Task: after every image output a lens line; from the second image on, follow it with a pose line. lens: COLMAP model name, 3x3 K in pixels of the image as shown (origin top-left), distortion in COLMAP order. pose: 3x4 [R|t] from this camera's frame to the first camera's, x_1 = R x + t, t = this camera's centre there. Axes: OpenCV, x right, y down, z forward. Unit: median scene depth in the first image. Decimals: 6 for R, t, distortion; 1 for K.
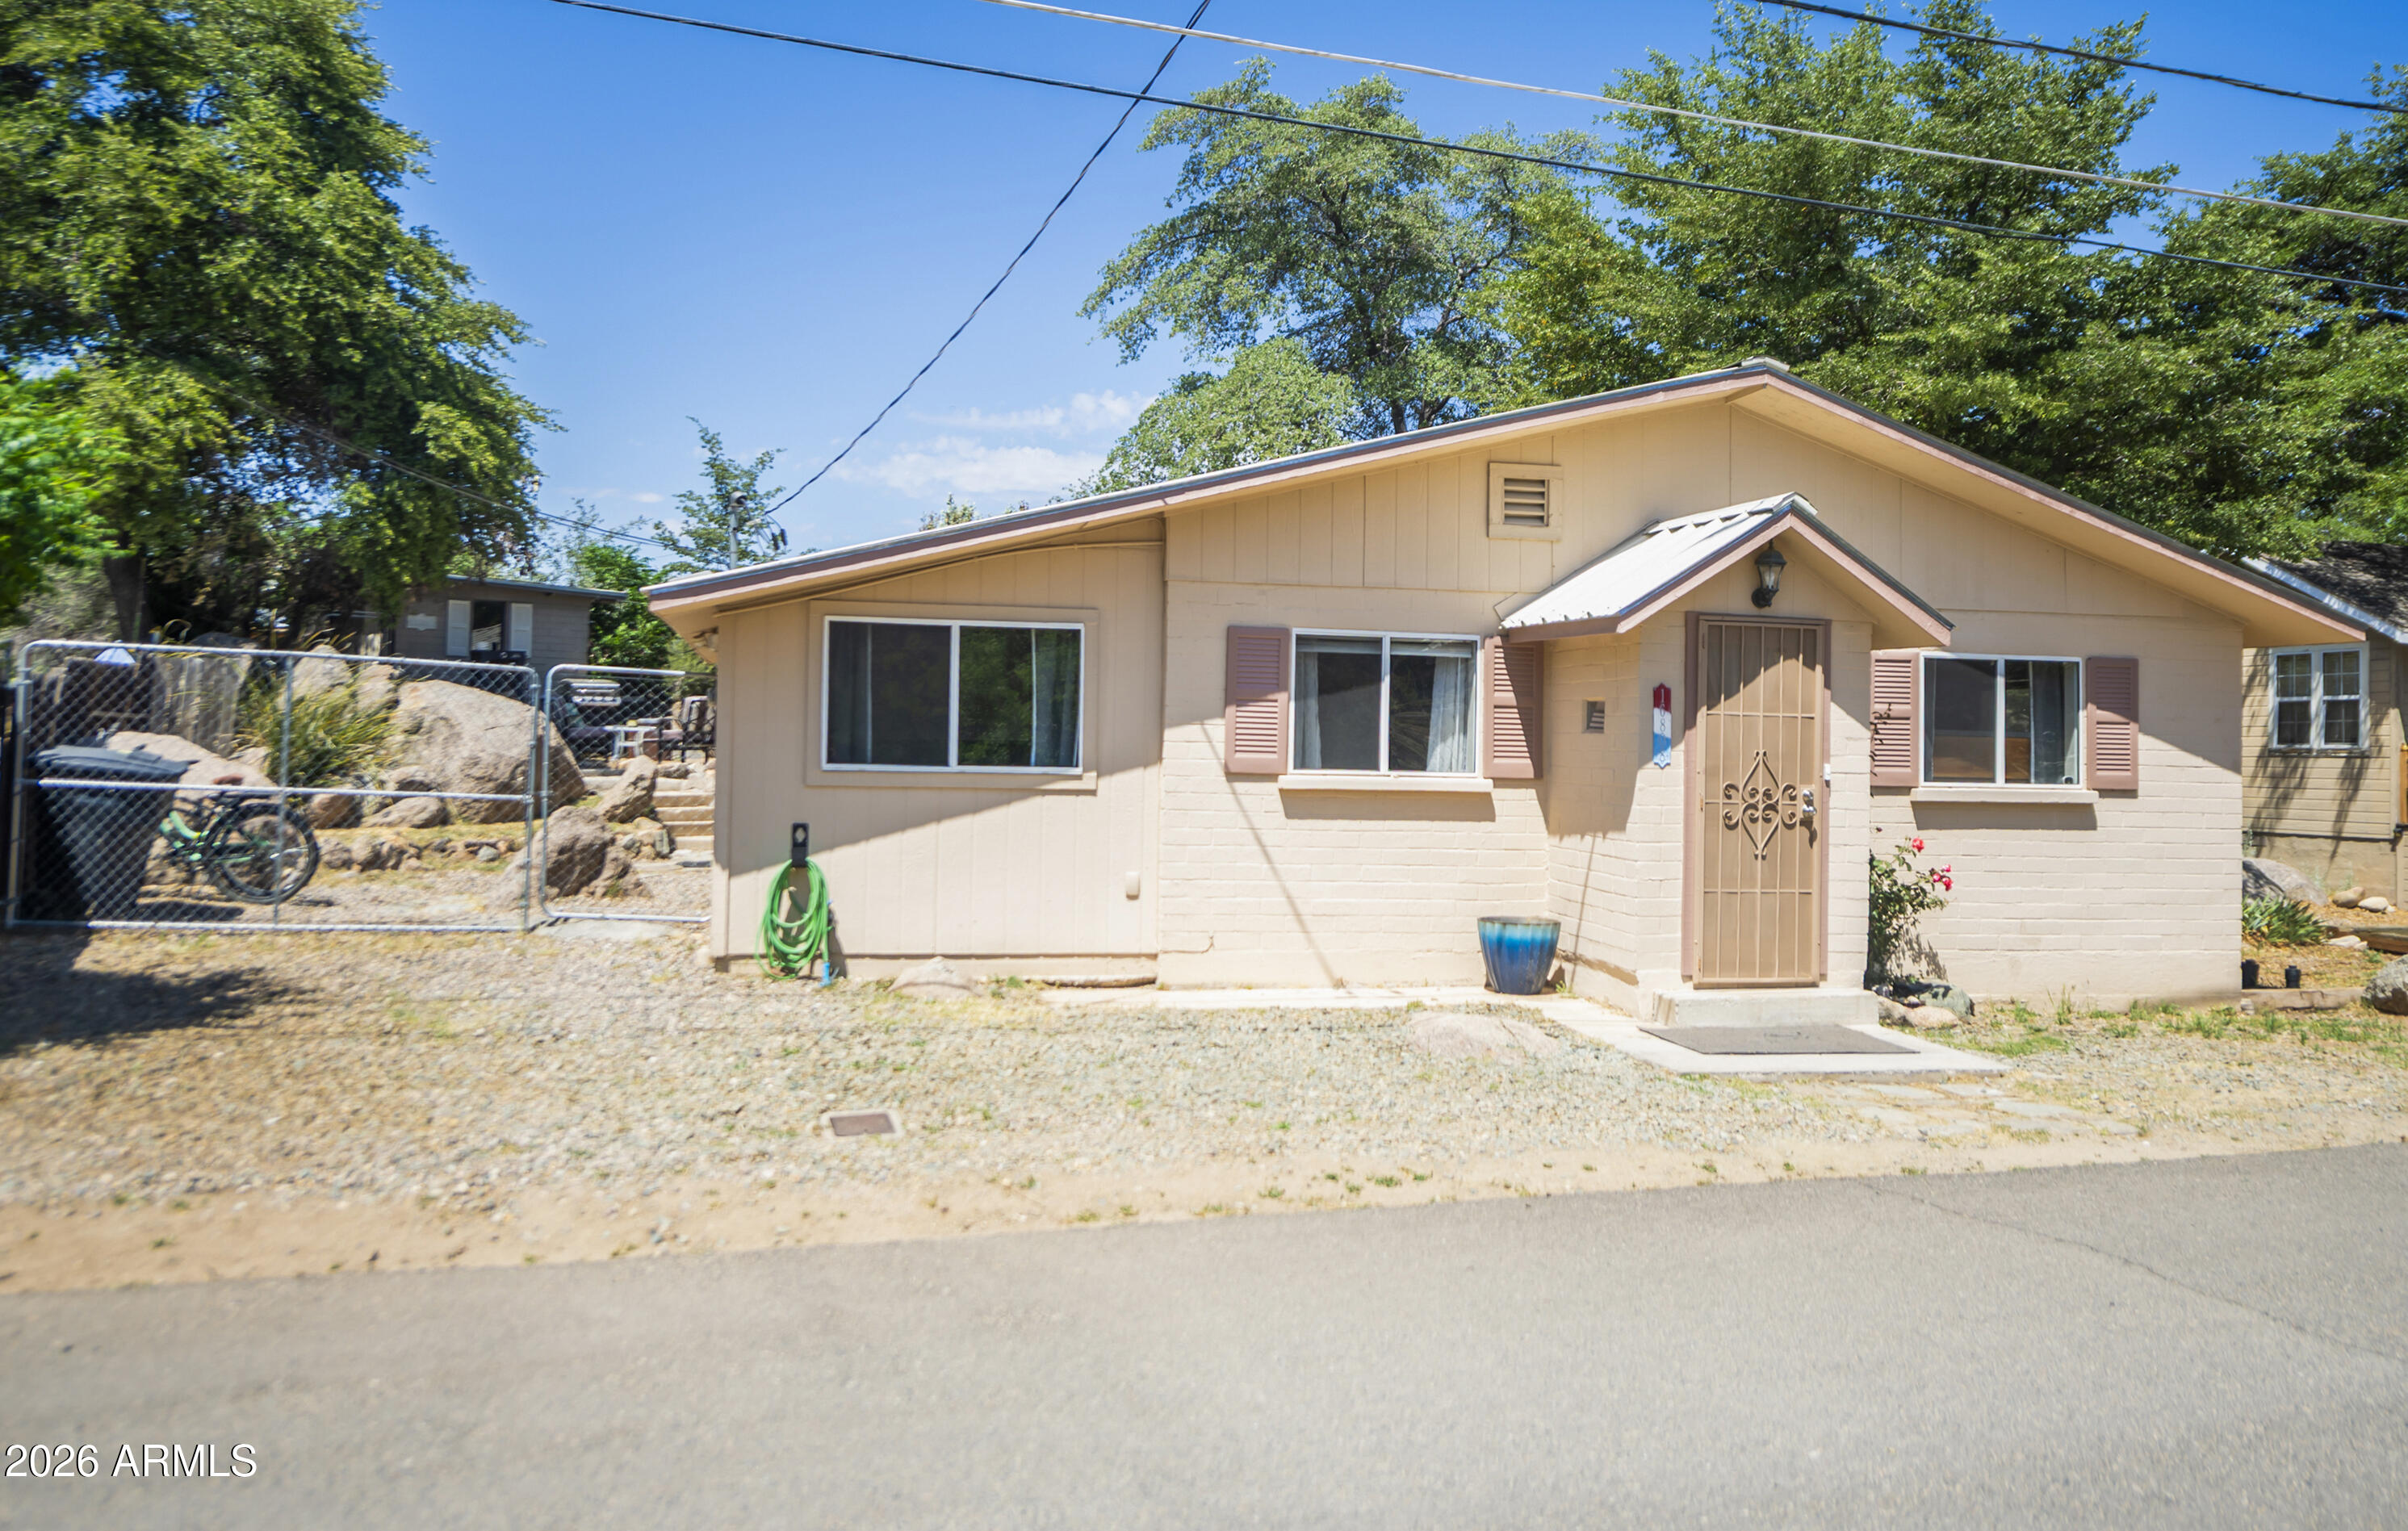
lens RADIAL K [[1796.5, 0, 1204.0], [0, 1796.5, 748.4], [0, 0, 1]] dist [0.003125, -0.000605]
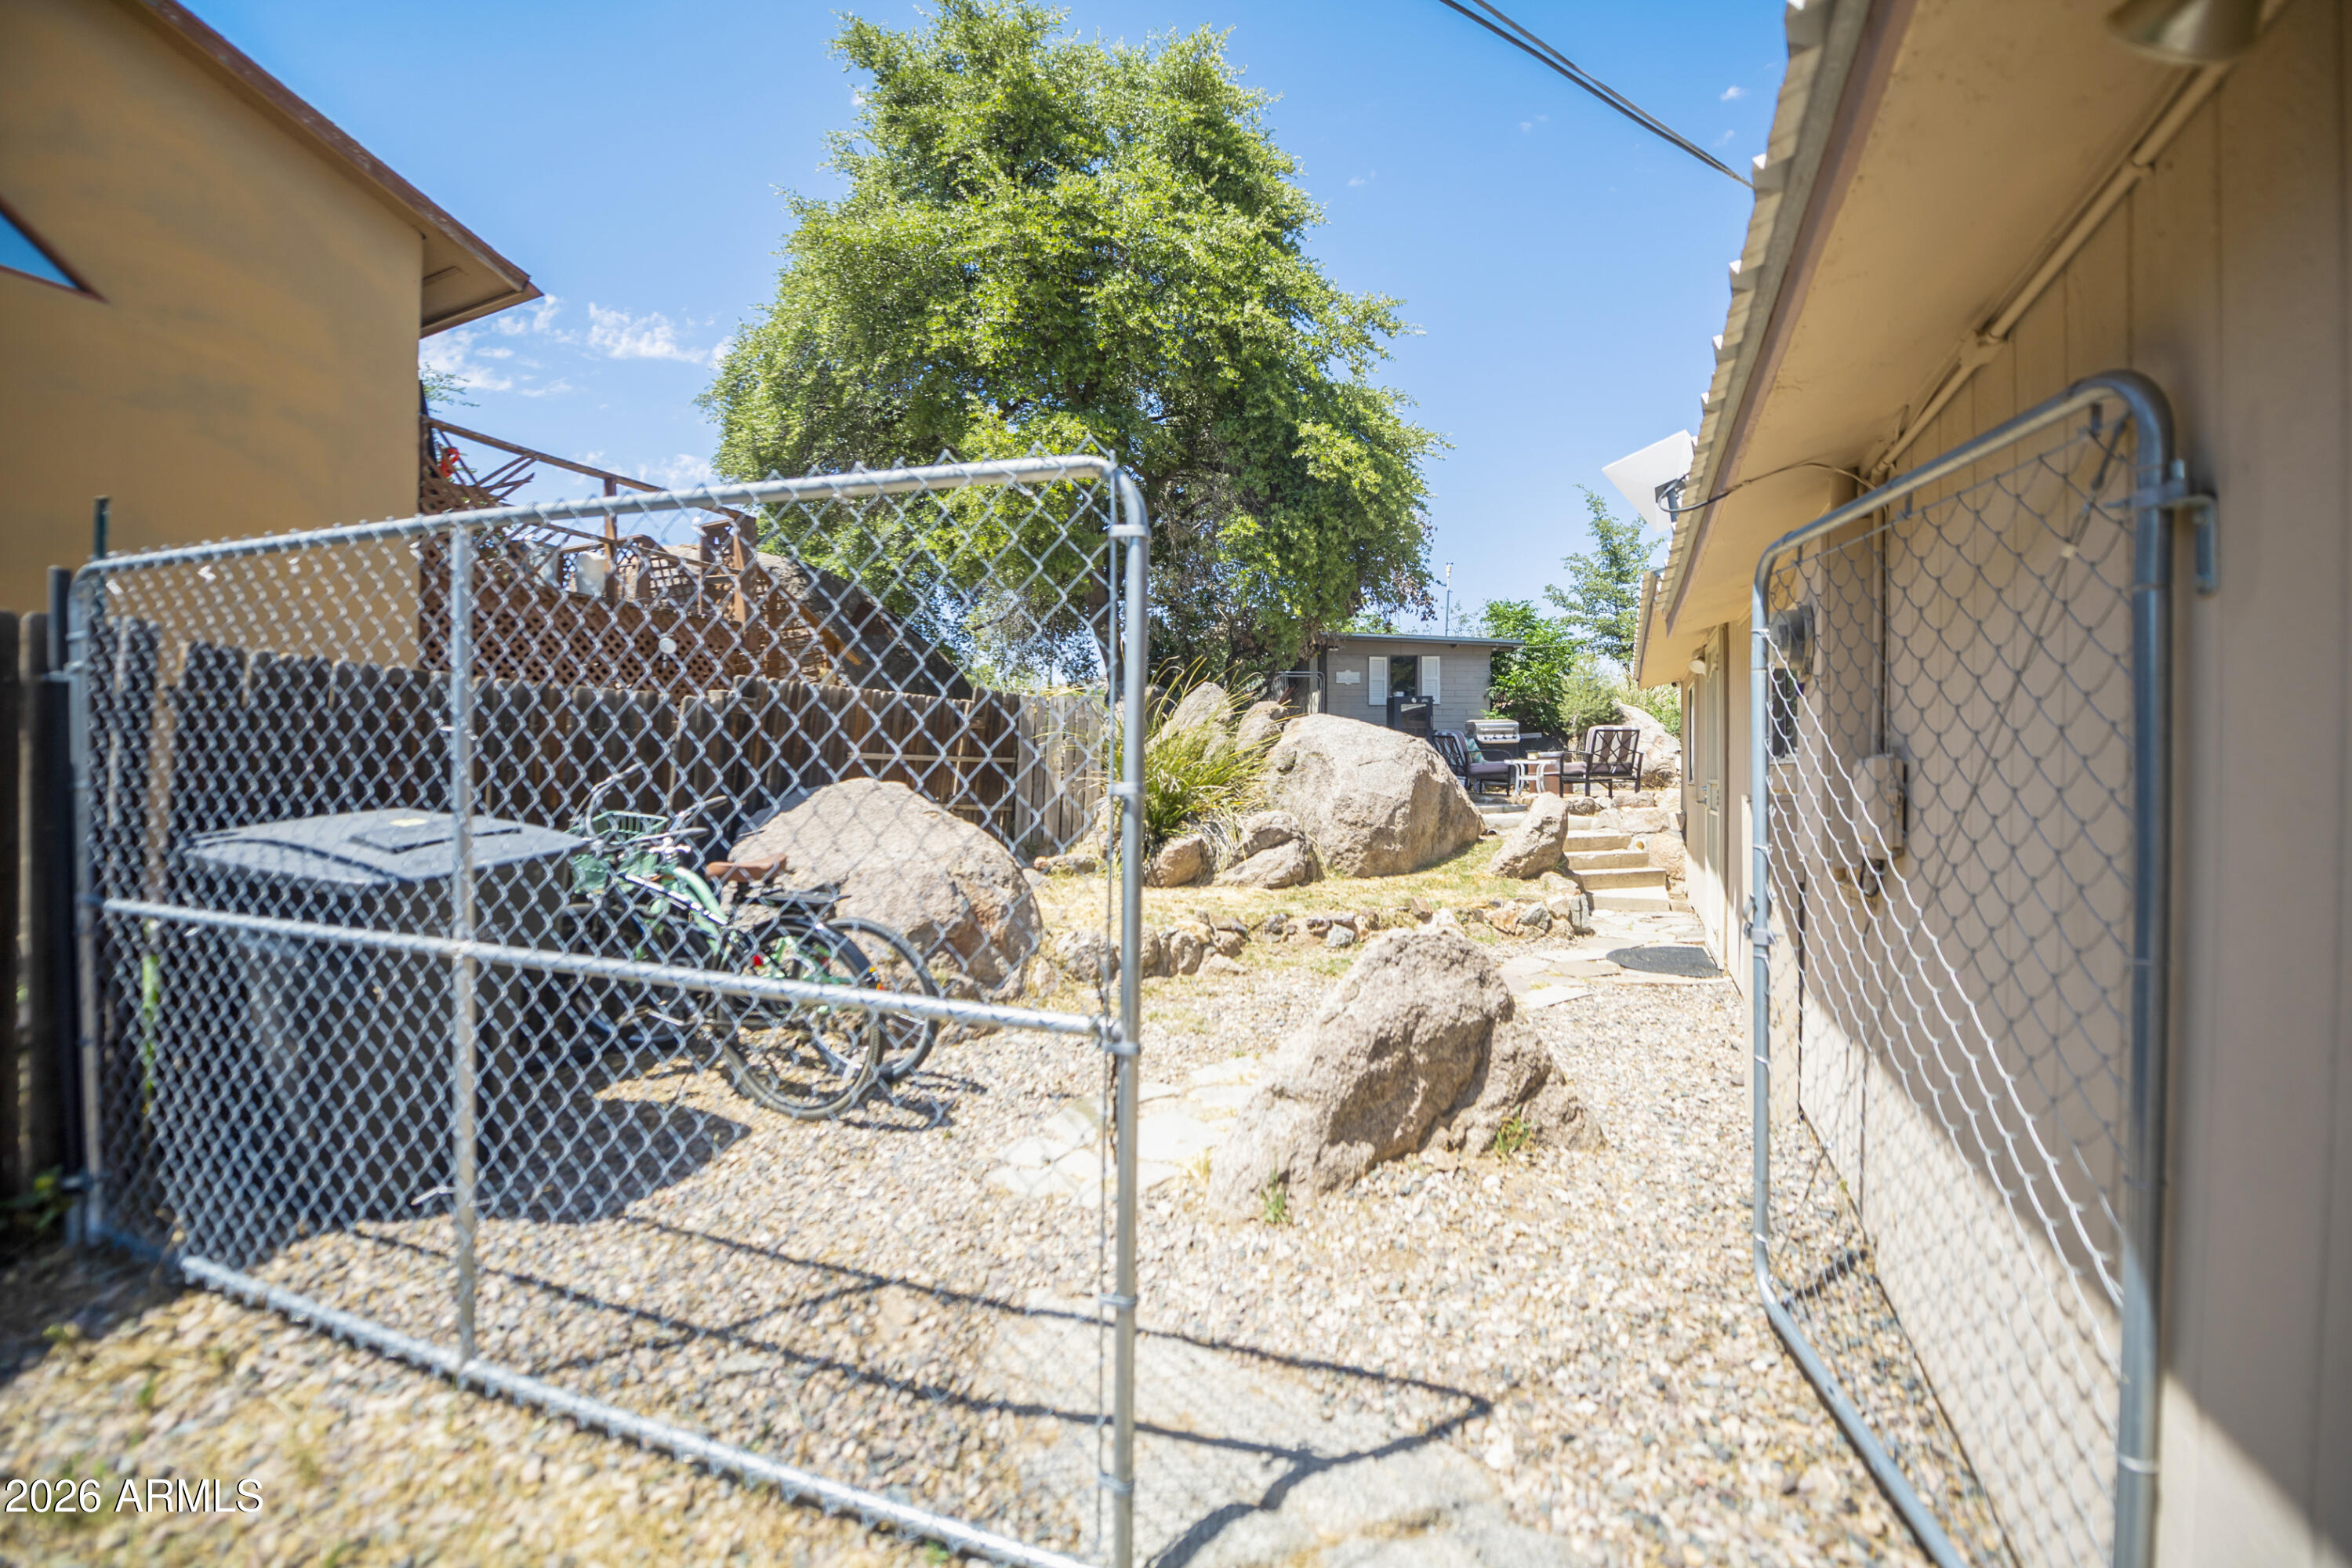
lens RADIAL K [[981.1, 0, 1187.8], [0, 981.1, 776.6], [0, 0, 1]] dist [-0.000549, -0.000106]
pose [[0.800738, -0.023370, -0.598559, -0.299043], [0.021544, 0.999716, -0.010212, -0.003358], [0.598627, -0.004718, 0.801014, 0.922733]]
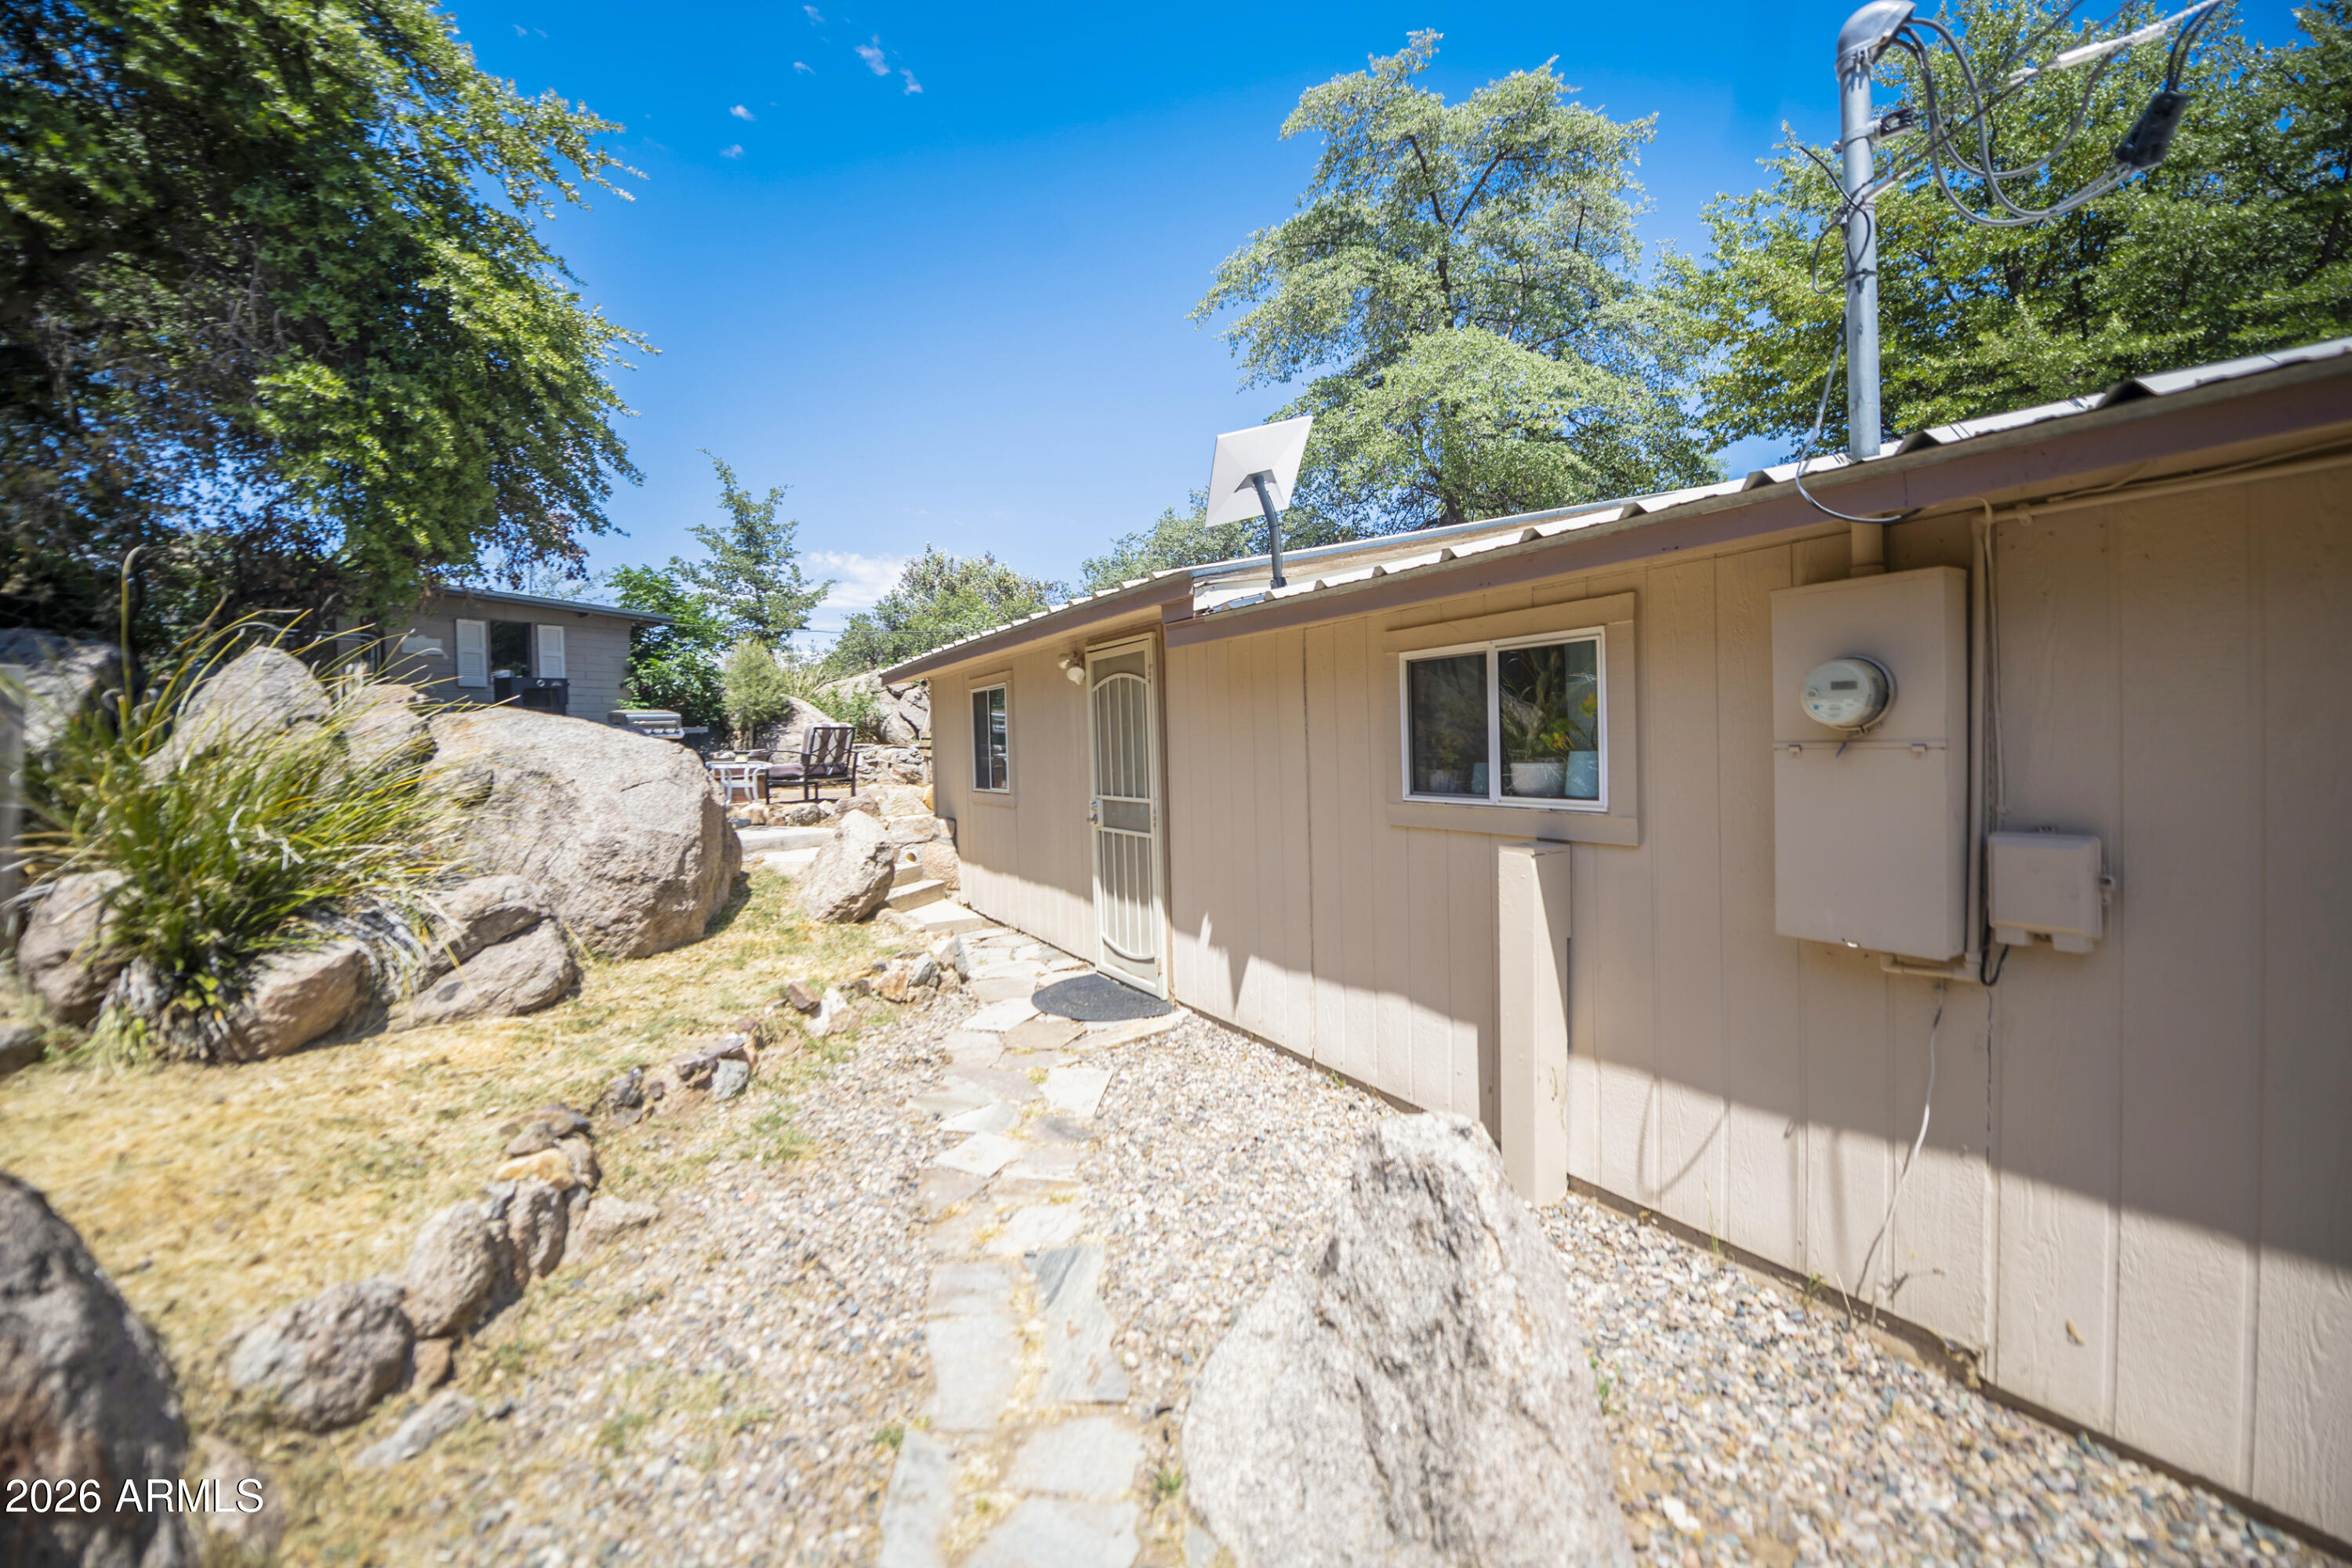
lens RADIAL K [[951.7, 0, 1175.3], [0, 951.7, 775.5], [0, 0, 1]] dist [-0.007709, -0.000401]
pose [[0.956590, -0.055140, 0.286173, -0.505388], [0.044725, 0.998082, 0.042811, -0.031770], [-0.287984, -0.028153, 0.957221, 1.053297]]
